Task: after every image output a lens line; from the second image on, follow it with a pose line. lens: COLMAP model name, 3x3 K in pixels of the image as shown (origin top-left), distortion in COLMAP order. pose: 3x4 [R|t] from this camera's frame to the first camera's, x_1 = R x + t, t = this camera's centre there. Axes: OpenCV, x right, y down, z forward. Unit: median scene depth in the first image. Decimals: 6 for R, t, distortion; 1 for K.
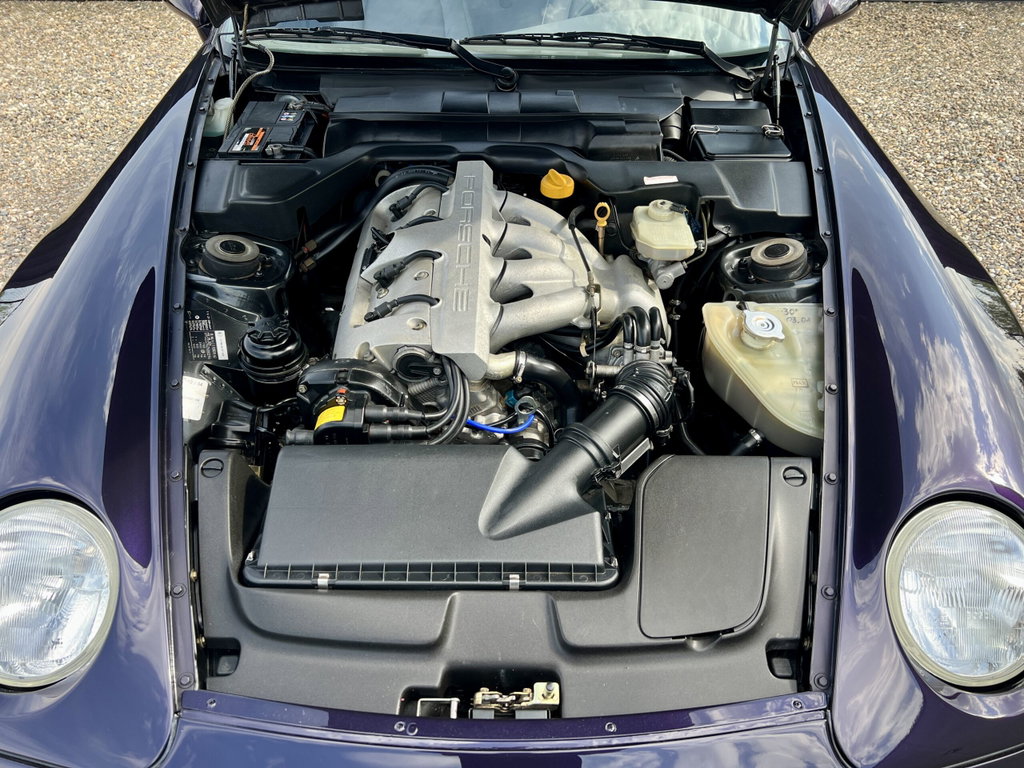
lens RADIAL K [[769.9, 0, 513.7], [0, 769.9, 383.3], [0, 0, 1]] dist [0.022132, -0.020095]
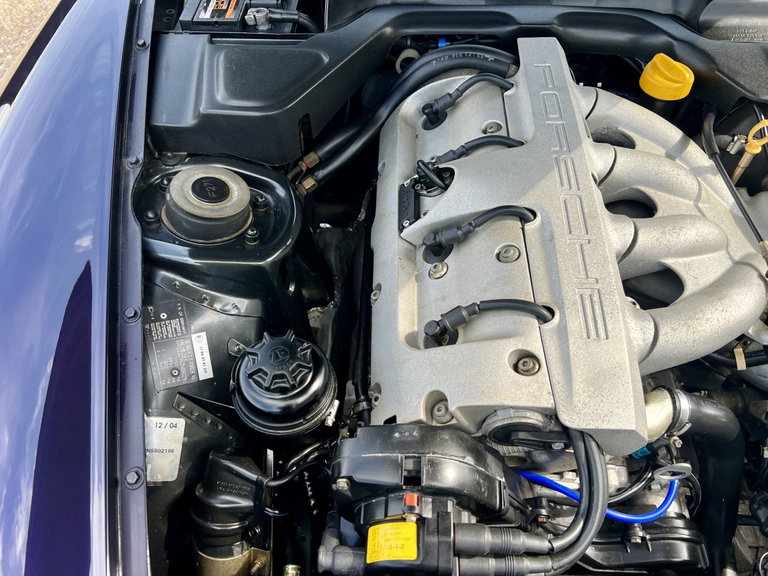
lens RADIAL K [[577.4, 0, 382.3], [0, 577.4, 289.3], [0, 0, 1]] dist [0.022132, -0.020095]
pose [[0.998928, 0.028207, -0.036717, -0.185252], [-0.020054, 0.978345, 0.206008, -0.186654], [0.041732, -0.205051, 0.977861, 0.475649]]
